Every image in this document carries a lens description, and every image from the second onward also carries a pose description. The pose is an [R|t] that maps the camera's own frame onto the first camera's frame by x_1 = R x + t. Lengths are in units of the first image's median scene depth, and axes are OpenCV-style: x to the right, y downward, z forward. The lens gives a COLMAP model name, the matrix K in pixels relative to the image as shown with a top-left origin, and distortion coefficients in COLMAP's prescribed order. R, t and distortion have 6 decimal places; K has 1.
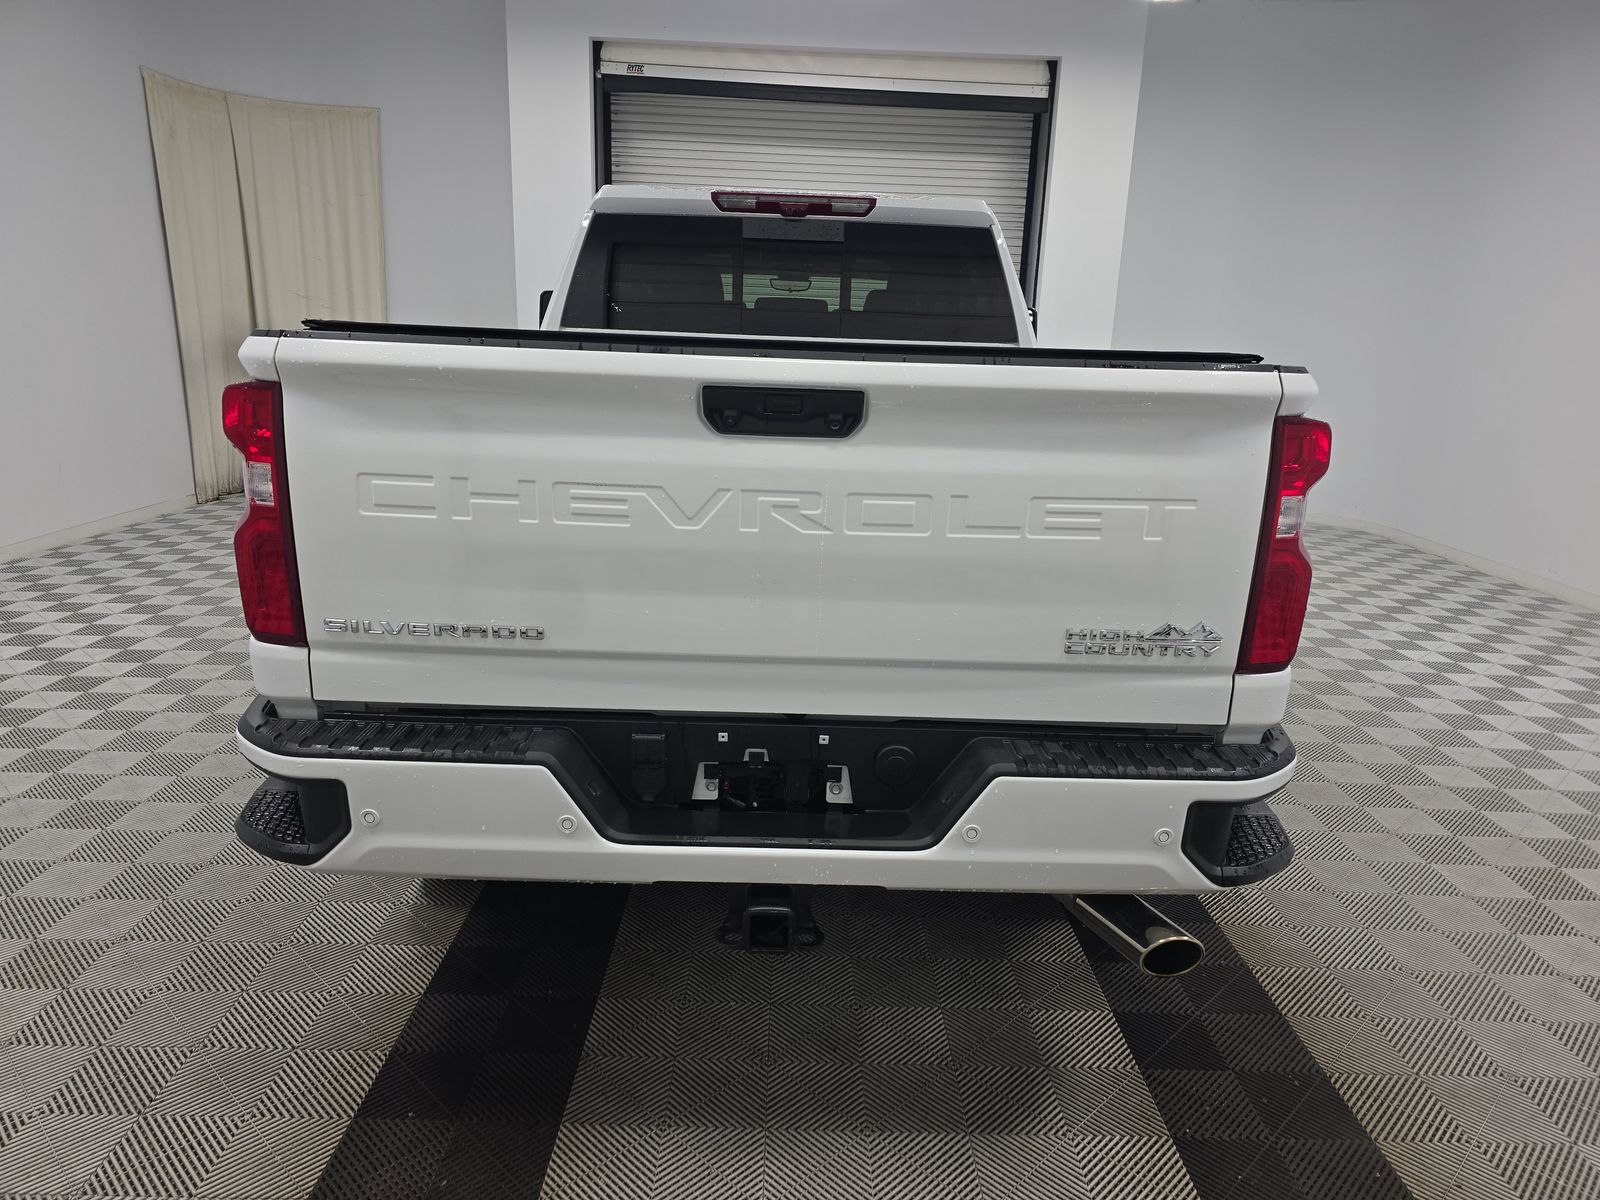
lens RADIAL K [[1053.1, 0, 800.0], [0, 1053.1, 600.0], [0, 0, 1]] dist [0.088083, -0.081860]
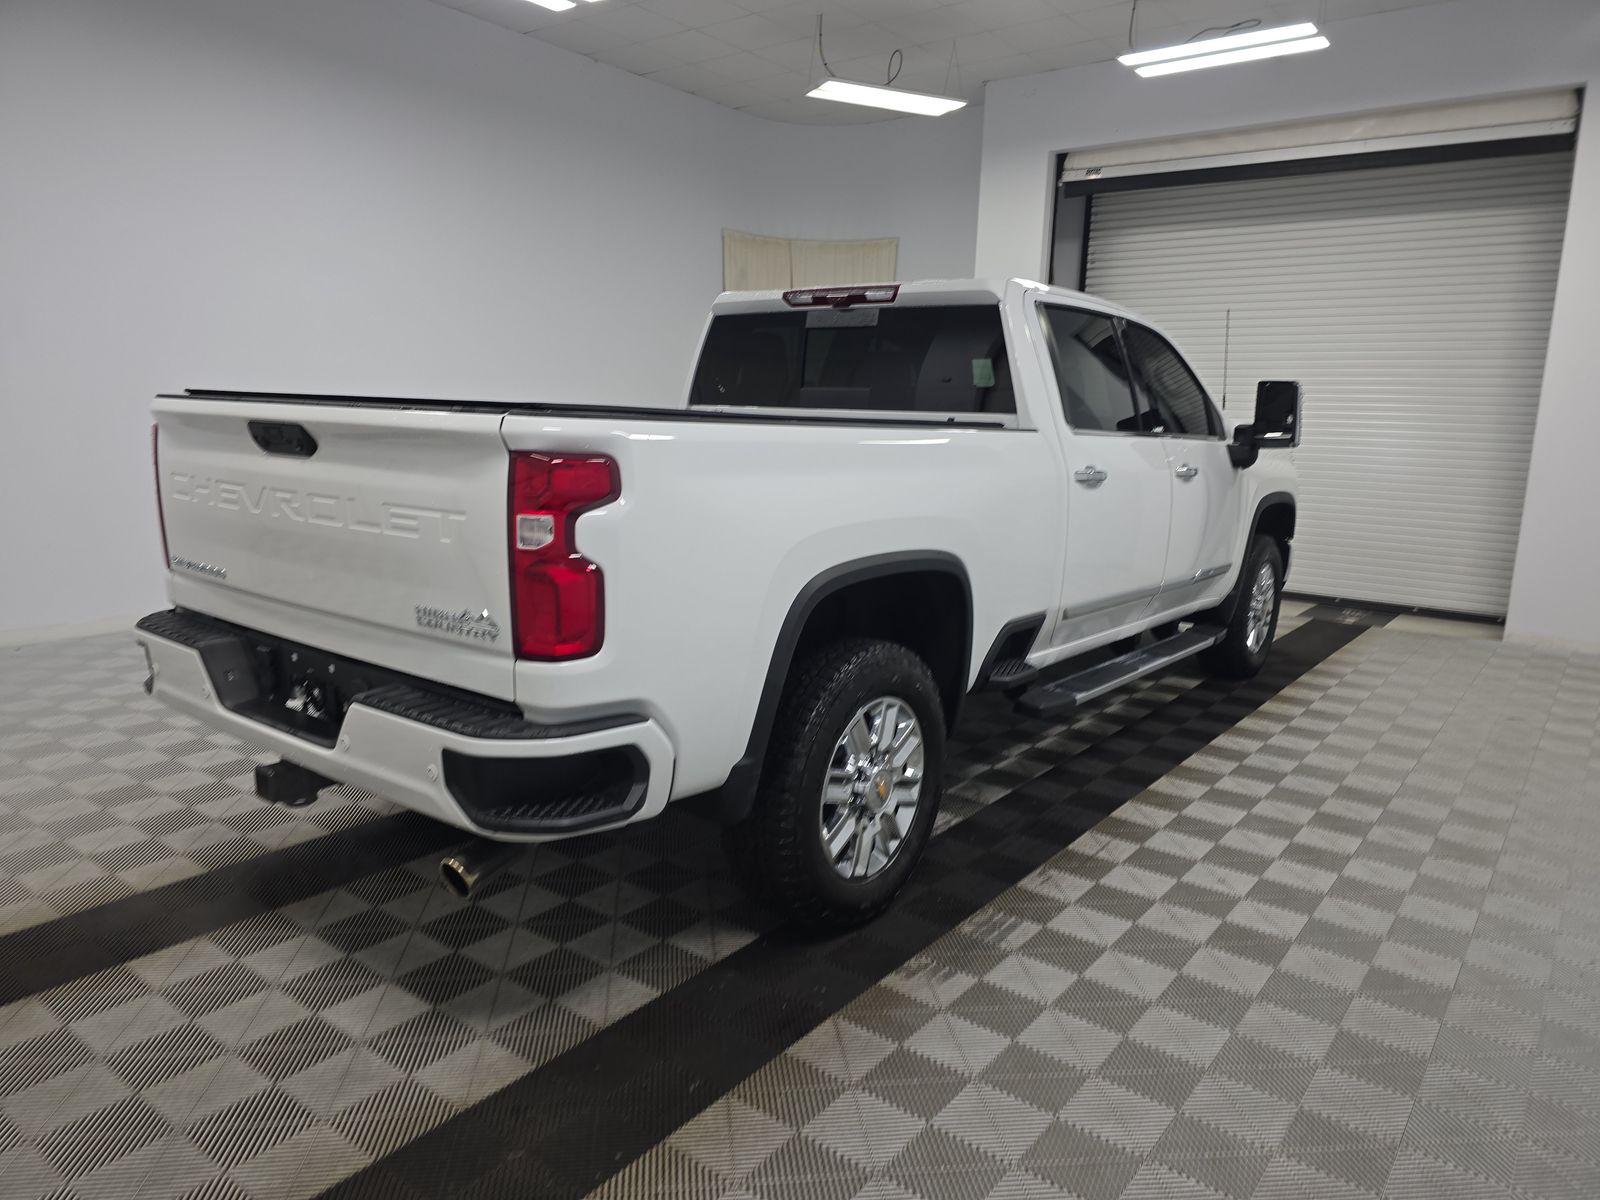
lens RADIAL K [[1078.3, 0, 800.0], [0, 1078.3, 600.0], [0, 0, 1]] dist [0.045494, -0.033524]
pose [[0.783778, 0.098249, -0.613221, 0.703129], [-0.154148, 0.987284, -0.038841, -0.000118], [0.601607, 0.124970, 0.788956, 0.102728]]
